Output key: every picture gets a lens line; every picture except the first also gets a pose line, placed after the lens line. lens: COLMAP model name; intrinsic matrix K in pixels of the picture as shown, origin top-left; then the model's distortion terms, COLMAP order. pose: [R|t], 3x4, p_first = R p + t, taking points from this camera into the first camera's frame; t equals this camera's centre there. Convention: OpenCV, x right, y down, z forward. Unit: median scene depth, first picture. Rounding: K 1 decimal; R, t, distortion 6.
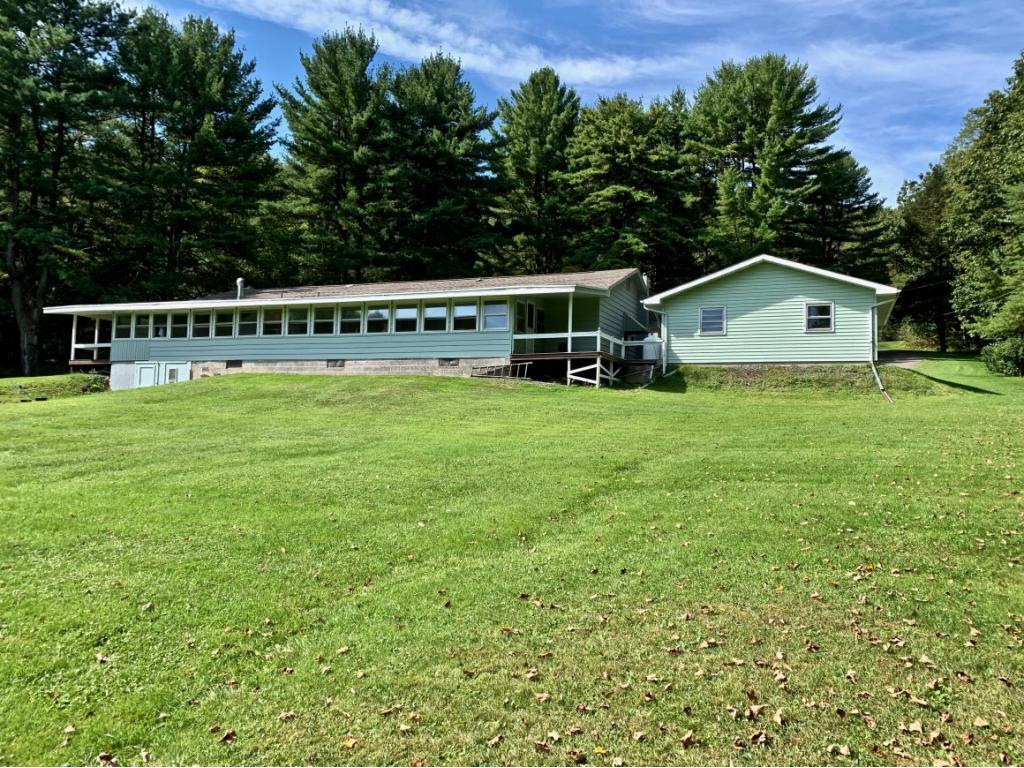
lens RADIAL K [[790.6, 0, 511.9], [0, 790.6, 381.8], [0, 0, 1]] dist [0.027288, -0.002869]
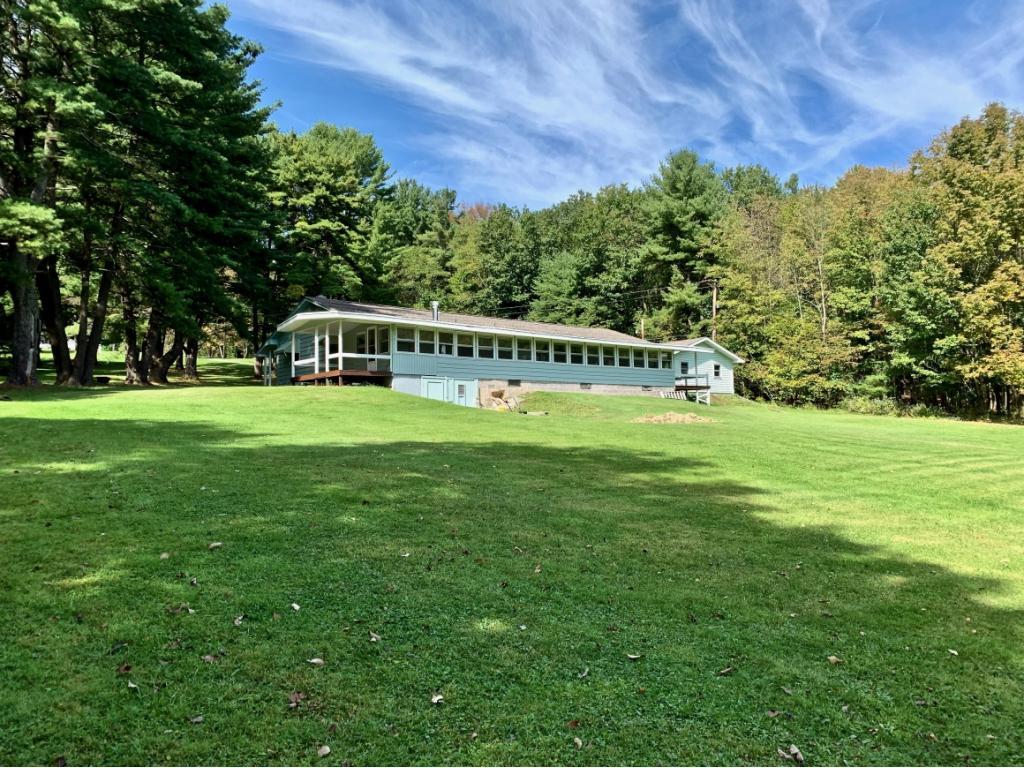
lens RADIAL K [[790.6, 0, 517.9], [0, 790.6, 380.9], [0, 0, 1]] dist [0.027288, -0.002869]
pose [[0.466914, 0.032760, 0.883696, -1.393207], [-0.017181, 0.999461, -0.027974, 0.007532], [-0.884136, -0.002121, 0.467225, 0.440473]]
